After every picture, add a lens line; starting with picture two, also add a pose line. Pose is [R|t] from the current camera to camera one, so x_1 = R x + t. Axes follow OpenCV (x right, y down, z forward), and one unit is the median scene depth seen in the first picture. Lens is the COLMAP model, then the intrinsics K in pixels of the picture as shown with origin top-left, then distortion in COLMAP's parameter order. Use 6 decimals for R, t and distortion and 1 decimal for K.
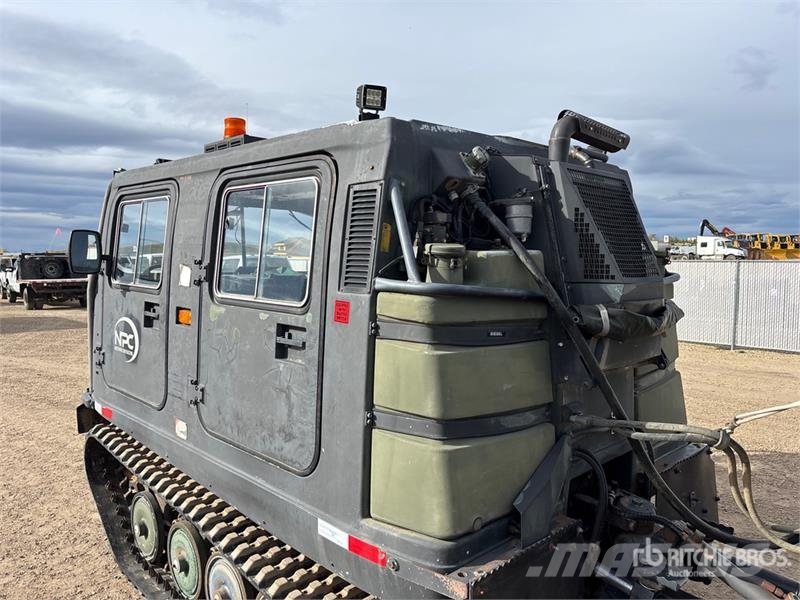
lens RADIAL K [[620.2, 0, 400.0], [0, 620.2, 300.0], [0, 0, 1]] dist [0.020888, -0.003771]
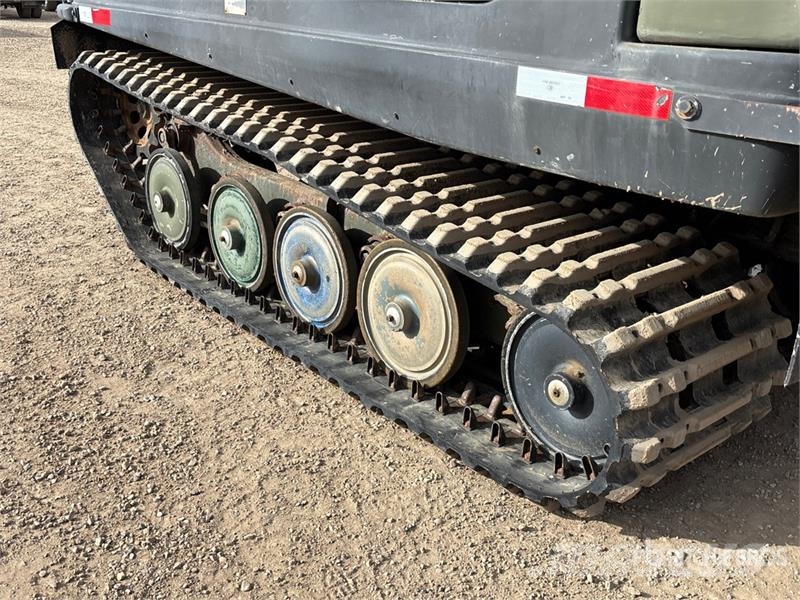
lens RADIAL K [[846.6, 0, 401.0], [0, 846.6, 282.3], [0, 0, 1]] dist [0.004012, -0.006555]
pose [[0.997473, 0.045640, -0.054440, -0.120948], [-0.029170, 0.961876, 0.271926, 0.216507], [0.064775, -0.269651, 0.960777, 0.139675]]
